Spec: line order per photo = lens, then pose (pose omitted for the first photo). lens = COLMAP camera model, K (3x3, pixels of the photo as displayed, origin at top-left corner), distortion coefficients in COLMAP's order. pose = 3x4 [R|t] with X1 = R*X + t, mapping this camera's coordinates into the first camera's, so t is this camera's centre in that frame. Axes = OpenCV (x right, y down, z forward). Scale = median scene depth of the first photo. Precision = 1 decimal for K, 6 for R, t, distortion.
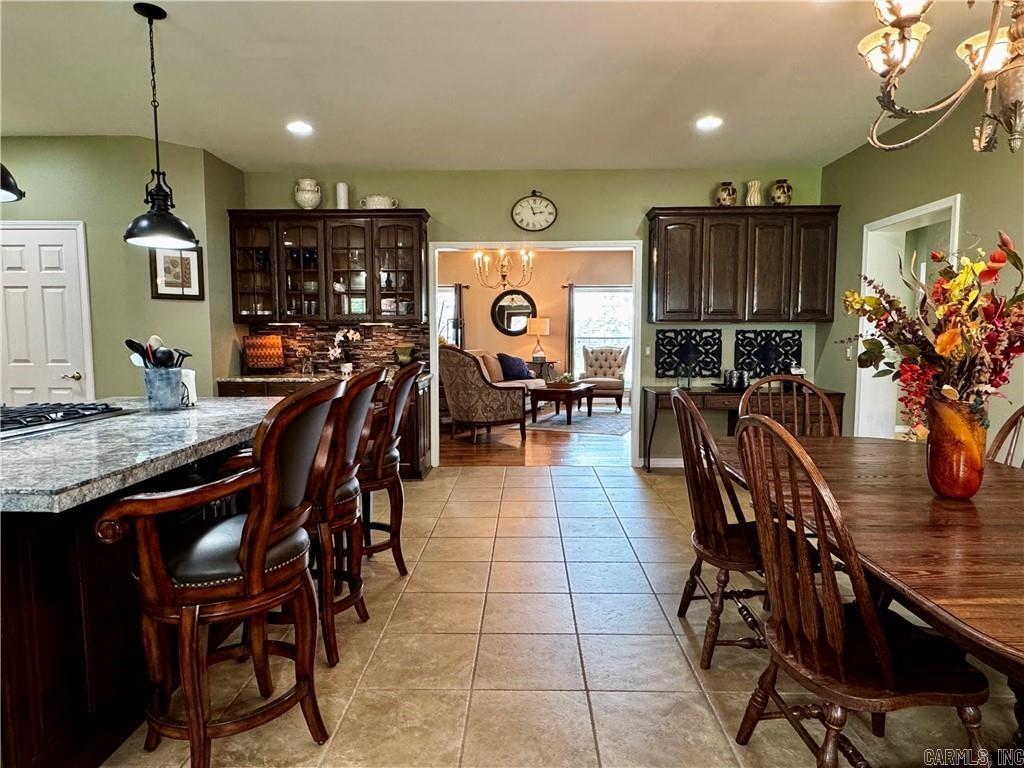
lens RADIAL K [[611.1, 0, 511.9], [0, 611.1, 386.1], [0, 0, 1]] dist [0.002388, -0.000158]
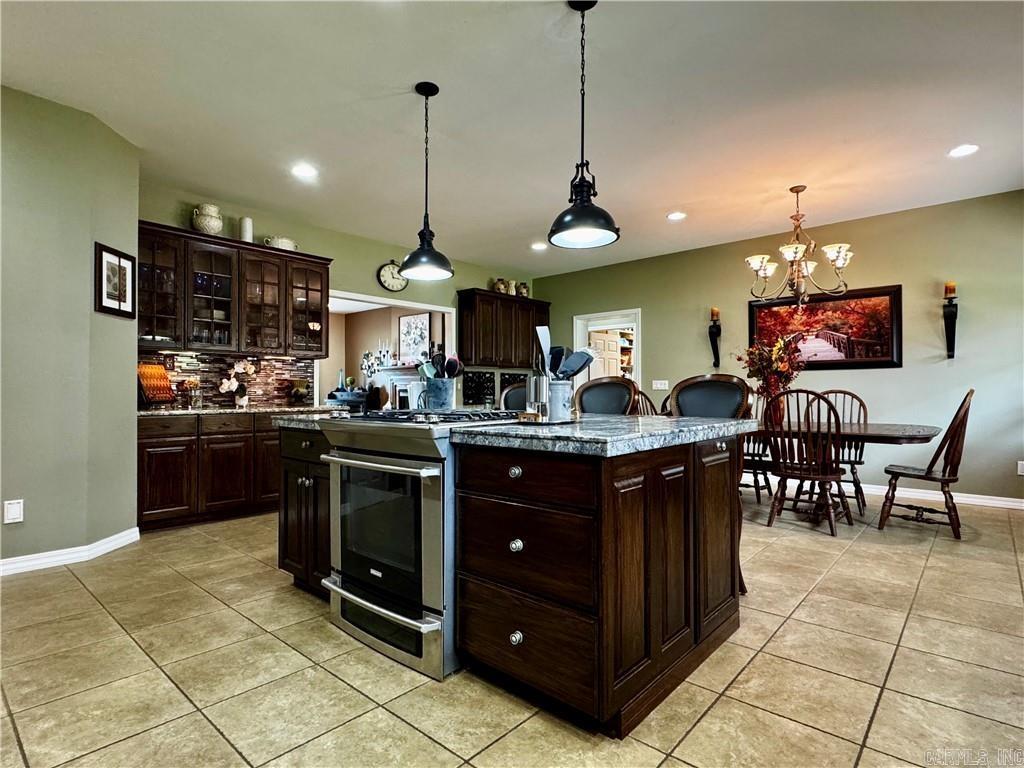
lens RADIAL K [[536.7, 0, 509.1], [0, 536.7, 383.9], [0, 0, 1]] dist [-0.000277, -0.000776]
pose [[0.646368, 0.011237, 0.762943, -0.657055], [0.064195, 0.995546, -0.069048, 0.030350], [-0.760320, 0.093607, 0.642768, 0.122076]]
